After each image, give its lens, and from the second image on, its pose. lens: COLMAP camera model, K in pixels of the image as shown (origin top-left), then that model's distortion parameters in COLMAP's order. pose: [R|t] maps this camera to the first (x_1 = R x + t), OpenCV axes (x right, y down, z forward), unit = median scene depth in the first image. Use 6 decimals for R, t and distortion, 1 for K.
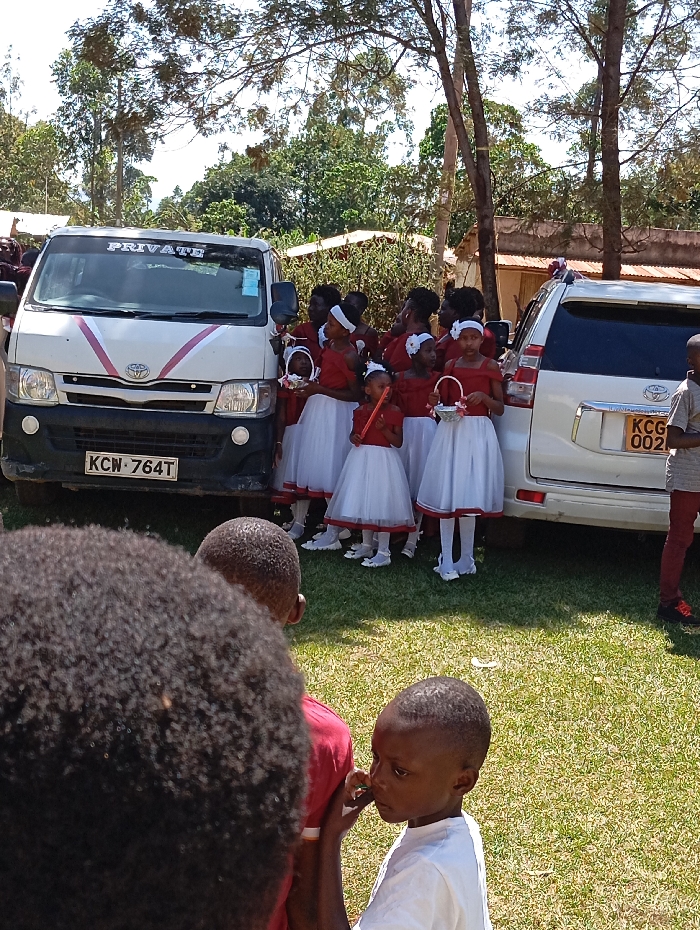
lens RADIAL K [[1517.5, 0, 342.2], [0, 1517.5, 464.0], [0, 0, 1]] dist [0.042627, 0.000000]
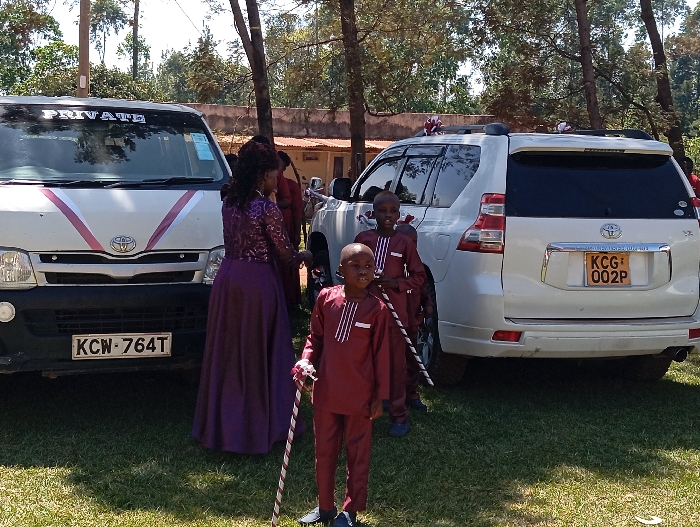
lens RADIAL K [[1142.2, 0, 349.2], [0, 1142.2, 263.9], [0, 0, 1]] dist [0.042627, 0.000000]
pose [[0.925707, -0.075750, 0.370579, -0.266580], [0.083877, 0.996459, -0.005837, -0.033025], [-0.368825, 0.036487, 0.928782, 0.293630]]
